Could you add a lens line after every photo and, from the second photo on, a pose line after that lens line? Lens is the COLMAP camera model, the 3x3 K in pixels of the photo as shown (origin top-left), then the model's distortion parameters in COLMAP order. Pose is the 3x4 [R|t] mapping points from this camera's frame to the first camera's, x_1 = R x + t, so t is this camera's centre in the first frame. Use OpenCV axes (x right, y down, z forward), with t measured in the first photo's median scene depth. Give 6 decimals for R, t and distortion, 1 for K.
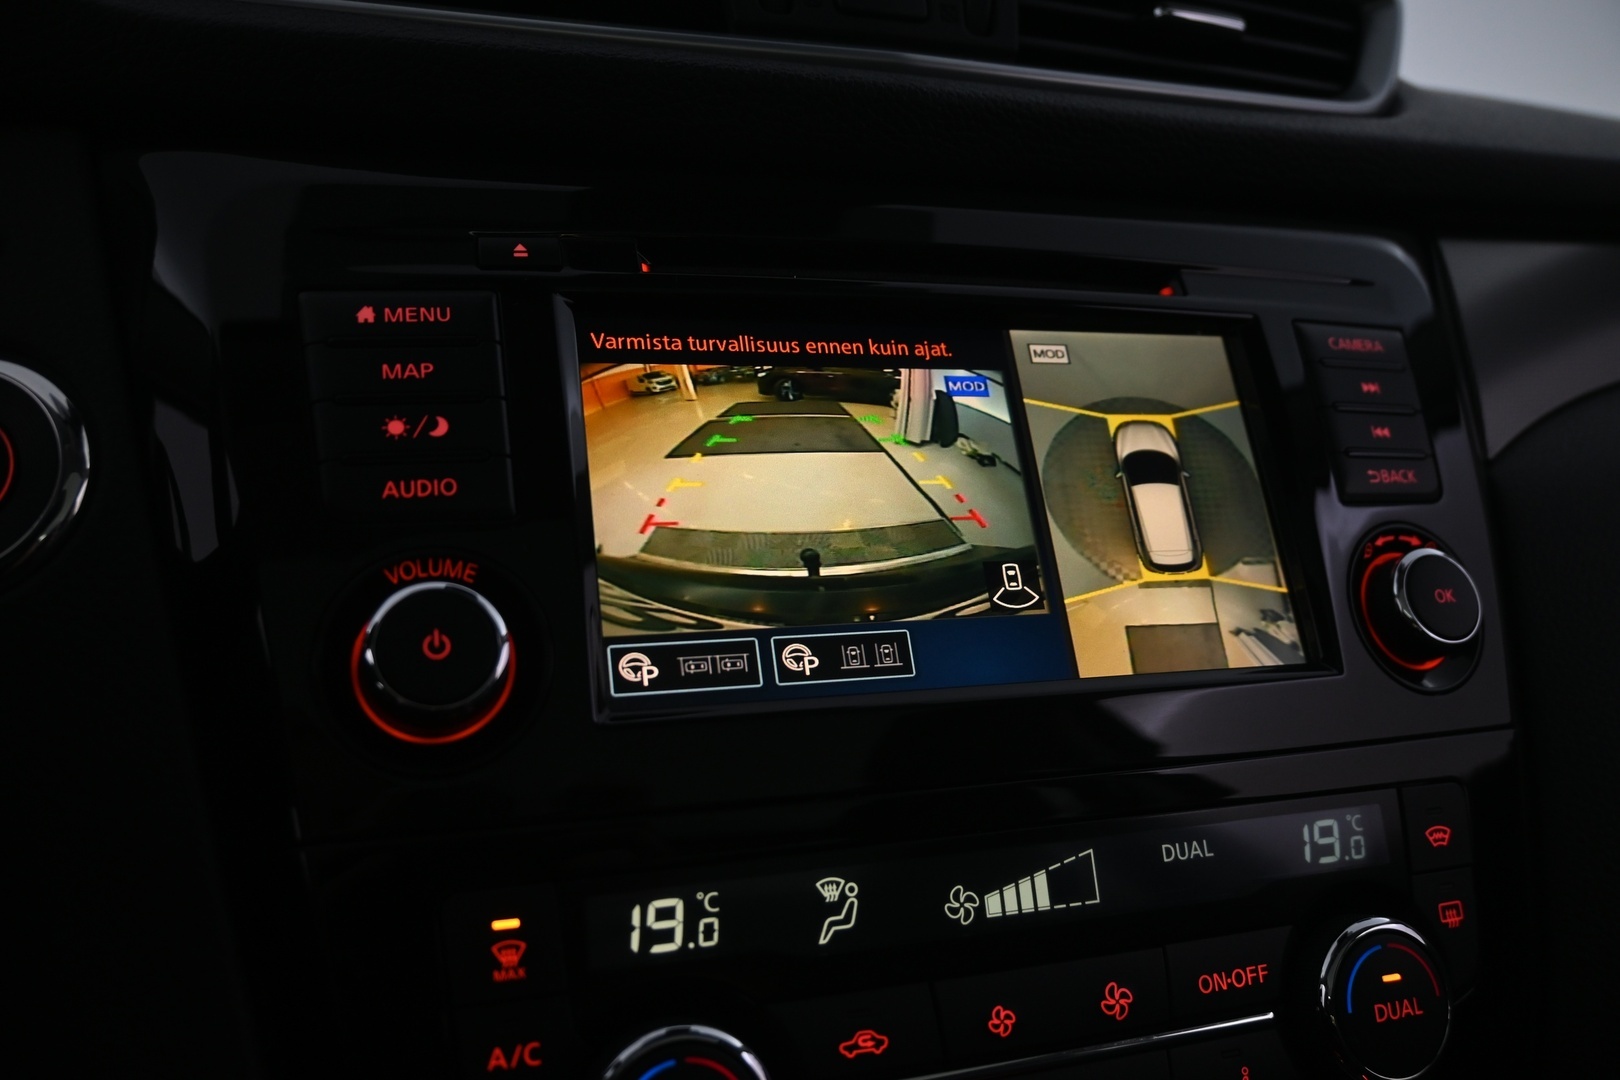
lens RADIAL K [[1290.0, 0, 810.0], [0, 1290.0, 540.0], [0, 0, 1]] dist [-0.013424, -0.003276]
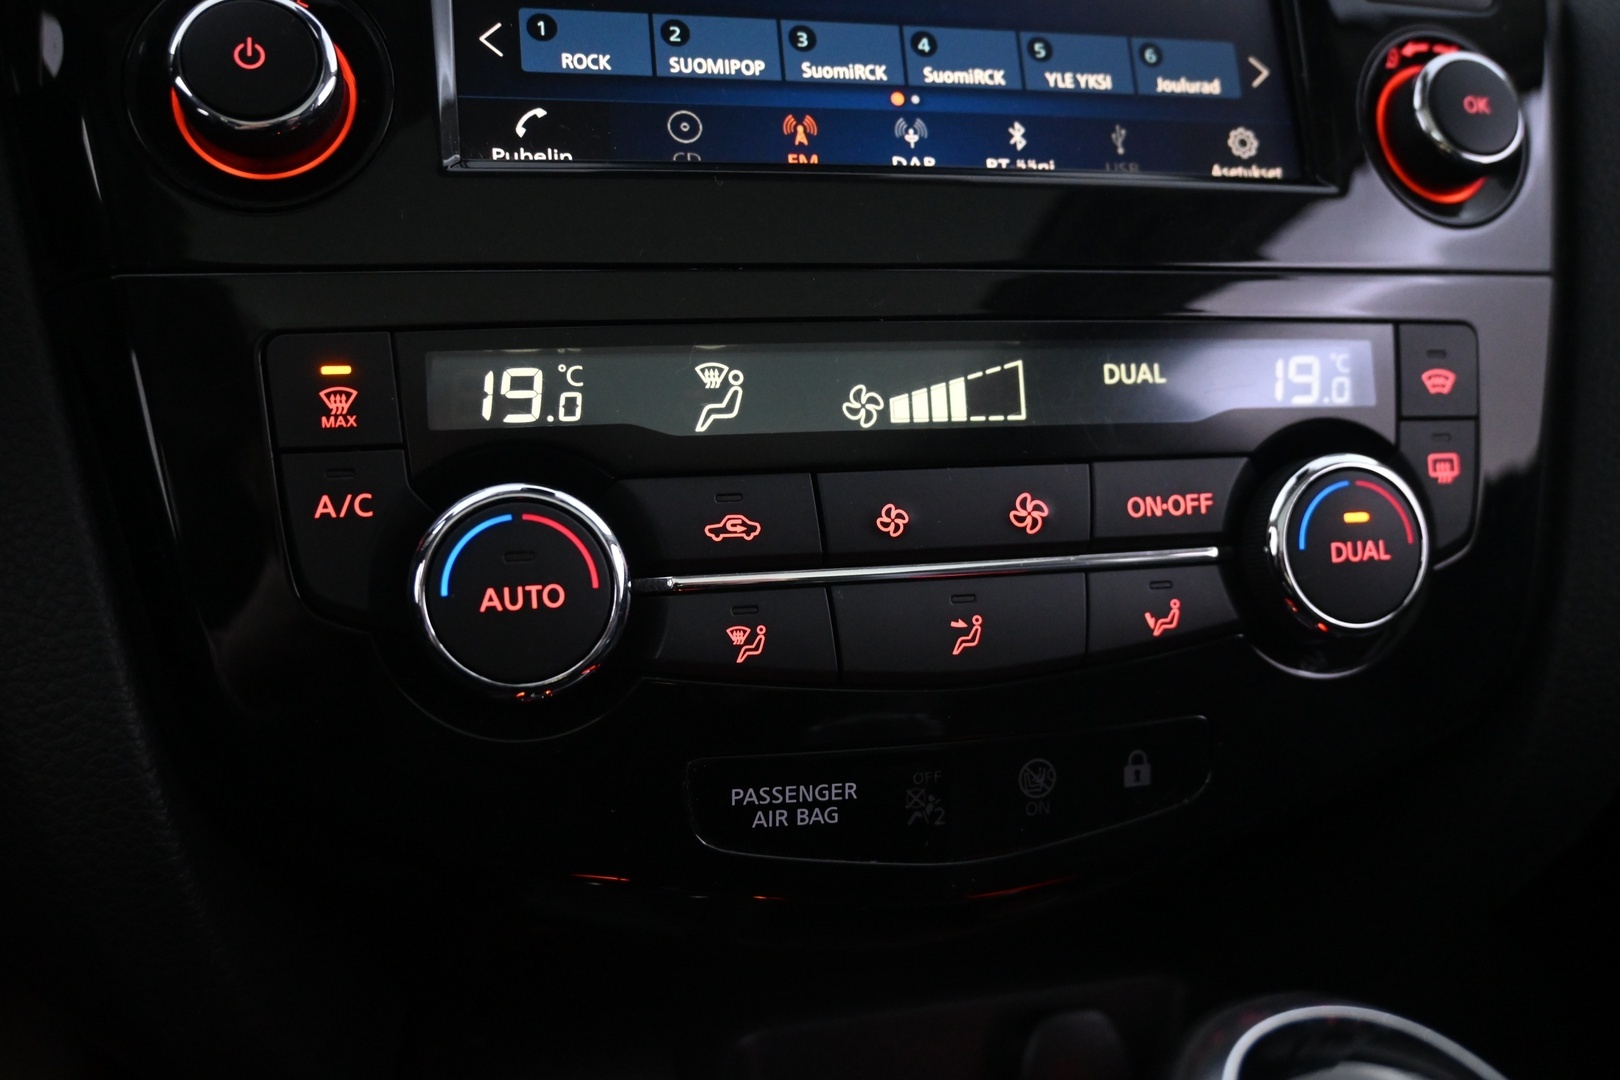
lens RADIAL K [[1290.0, 0, 810.0], [0, 1290.0, 540.0], [0, 0, 1]] dist [-0.013424, -0.003276]
pose [[0.995339, 0.034574, -0.090027, 0.167095], [-0.019065, 0.985647, 0.167742, 0.227219], [0.094534, -0.165244, 0.981712, 0.093963]]
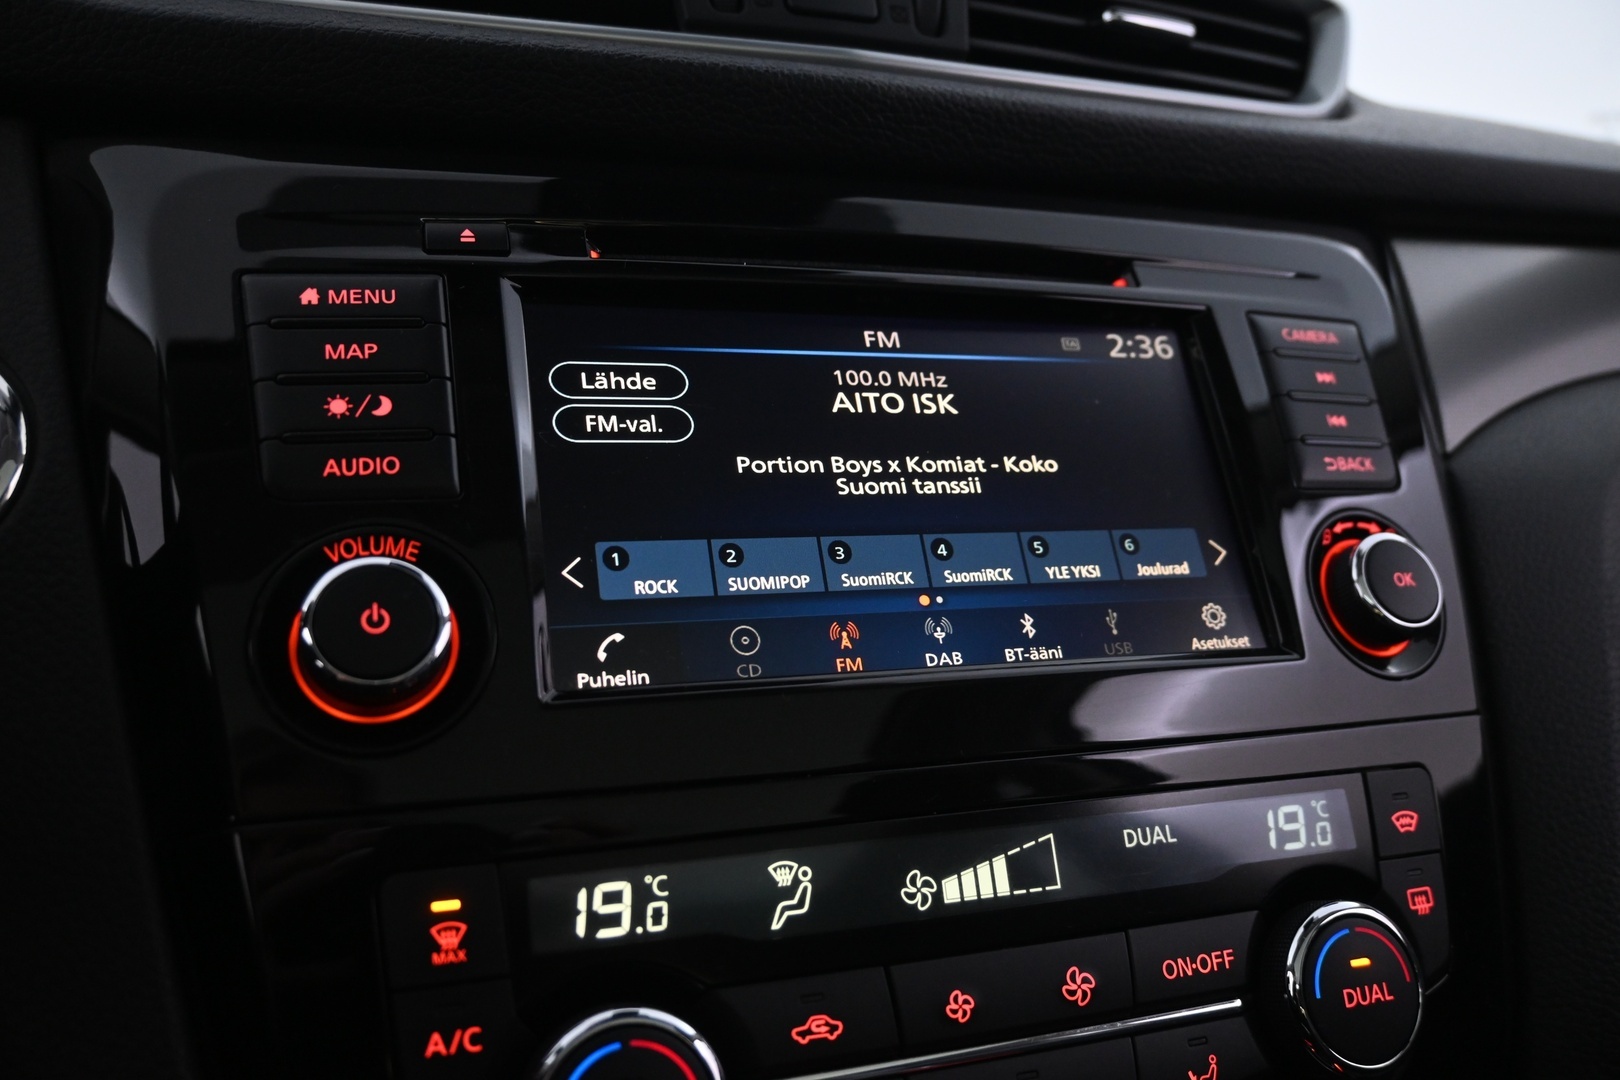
lens RADIAL K [[1290.0, 0, 810.0], [0, 1290.0, 540.0], [0, 0, 1]] dist [-0.013424, -0.003276]
pose [[0.999870, -0.011911, 0.010867, 0.028021], [0.012392, 0.998895, -0.045344, 0.061751], [-0.010315, 0.045473, 0.998912, 0.011308]]
